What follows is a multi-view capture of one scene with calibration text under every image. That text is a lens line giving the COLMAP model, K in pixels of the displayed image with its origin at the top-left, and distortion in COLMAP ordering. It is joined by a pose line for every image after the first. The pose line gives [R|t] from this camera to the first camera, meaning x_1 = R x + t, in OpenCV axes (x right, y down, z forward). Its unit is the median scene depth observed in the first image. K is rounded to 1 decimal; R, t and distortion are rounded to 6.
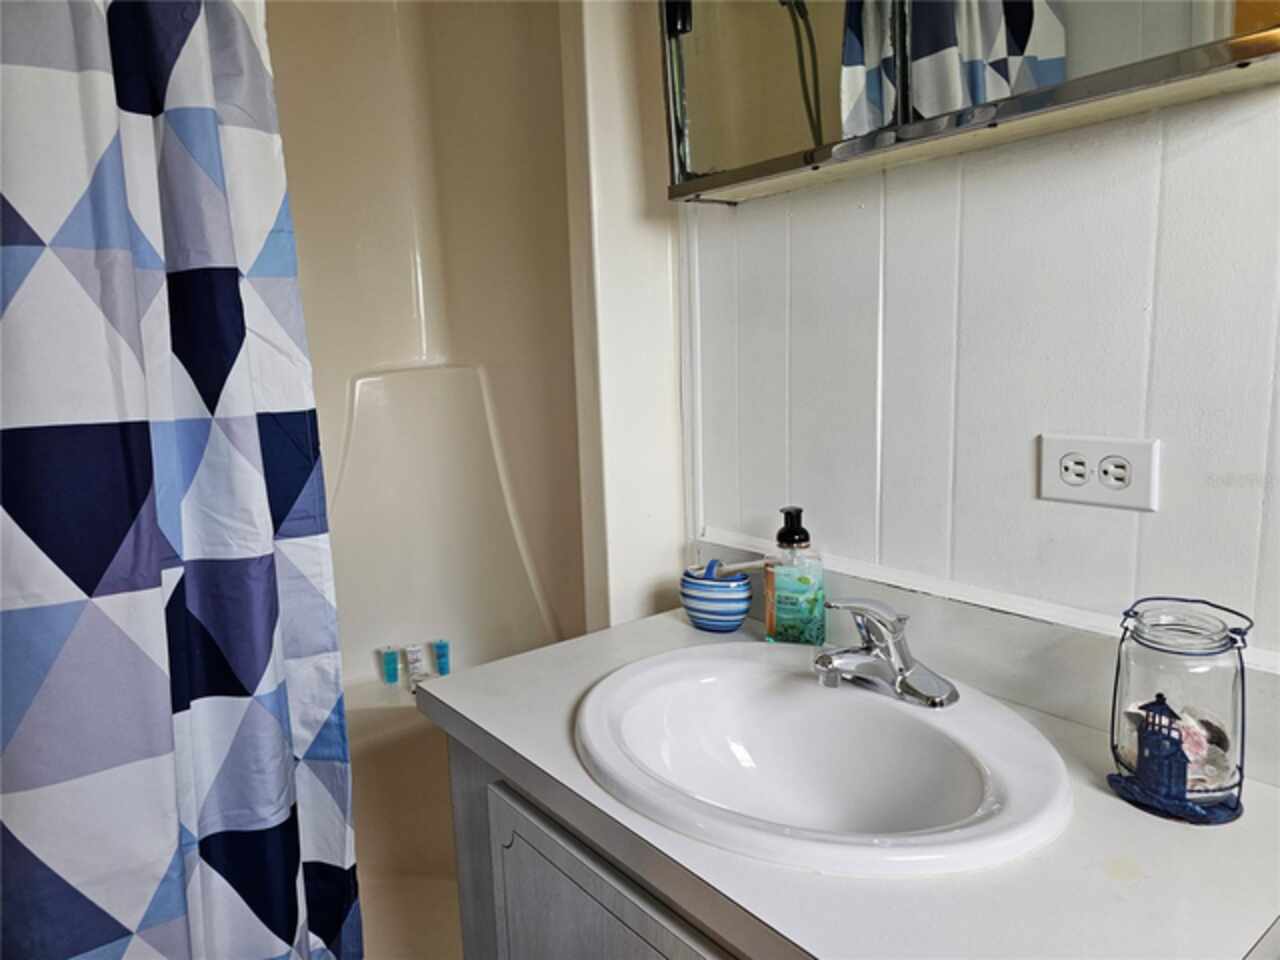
lens RADIAL K [[847.5, 0, 640.0], [0, 847.5, 480.0], [0, 0, 1]] dist [0.062831, -0.000353]
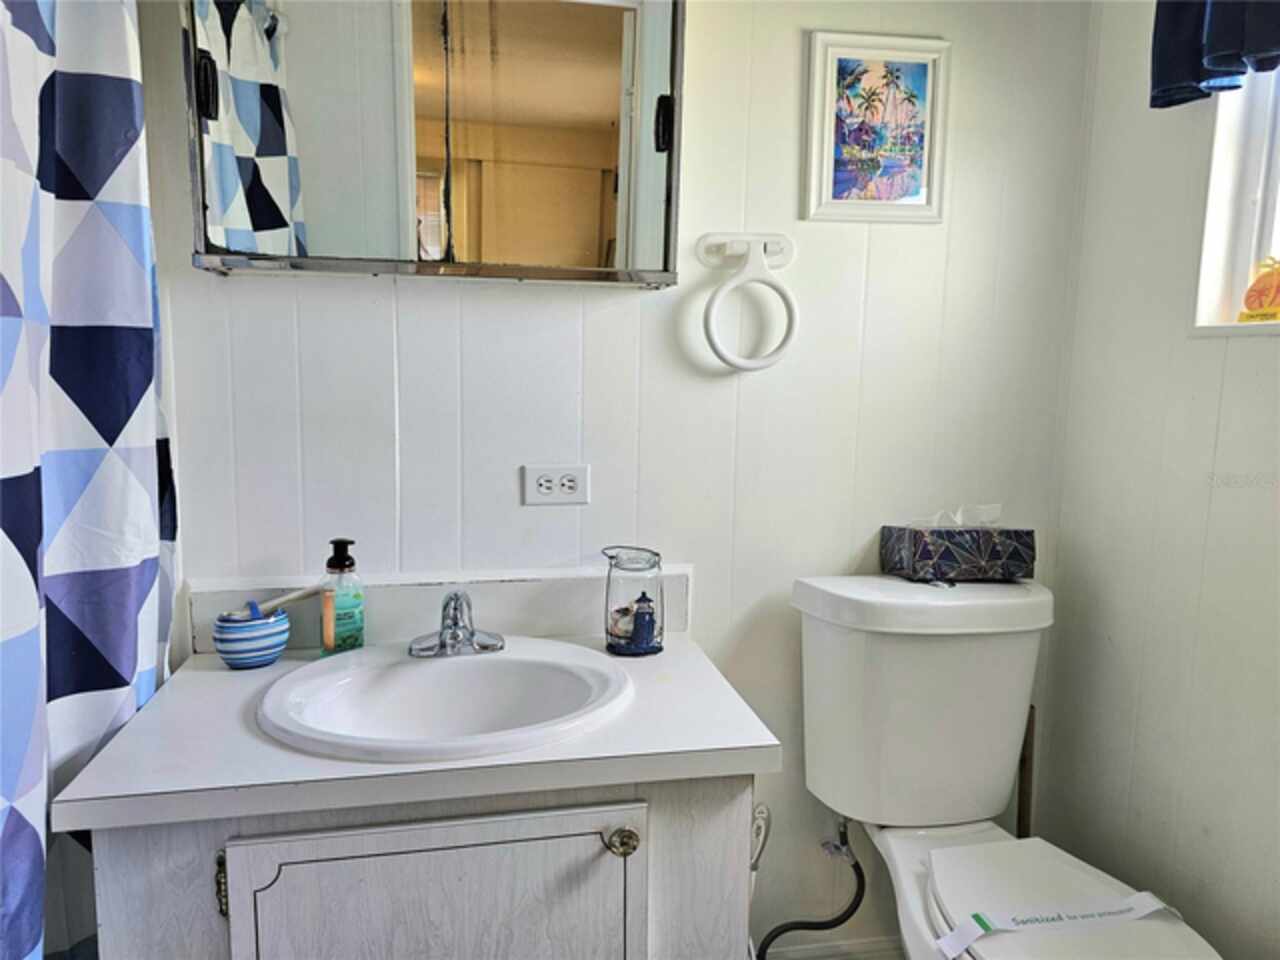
lens RADIAL K [[847.5, 0, 640.0], [0, 847.5, 480.0], [0, 0, 1]] dist [0.062831, -0.000353]
pose [[0.487251, -0.092374, 0.868362, -0.694650], [0.109877, 0.992972, 0.043975, -0.061586], [-0.866322, 0.073986, 0.493977, 0.020036]]
